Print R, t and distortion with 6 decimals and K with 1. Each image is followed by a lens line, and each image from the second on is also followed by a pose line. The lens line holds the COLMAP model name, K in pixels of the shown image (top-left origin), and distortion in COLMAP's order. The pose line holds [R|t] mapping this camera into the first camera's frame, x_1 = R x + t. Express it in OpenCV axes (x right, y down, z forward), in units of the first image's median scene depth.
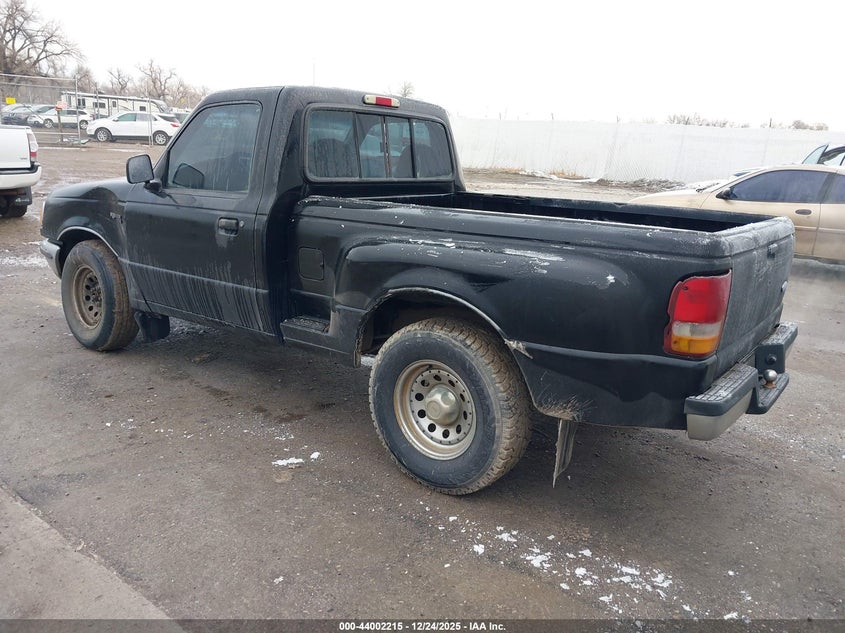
lens RADIAL K [[694.4, 0, 431.4], [0, 694.4, 318.2], [0, 0, 1]] dist [-0.005041, -0.005556]
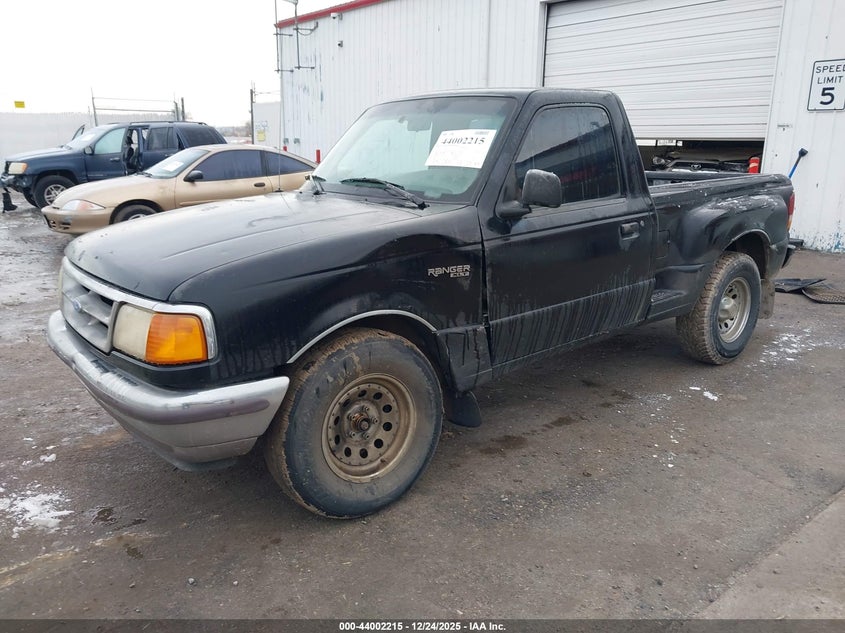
lens RADIAL K [[694.4, 0, 431.4], [0, 694.4, 318.2], [0, 0, 1]] dist [-0.005041, -0.005556]
pose [[0.198296, -0.282614, 0.938514, -1.266358], [0.248888, 0.940662, 0.230673, -0.300242], [-0.948015, 0.187843, 0.256869, 0.984647]]
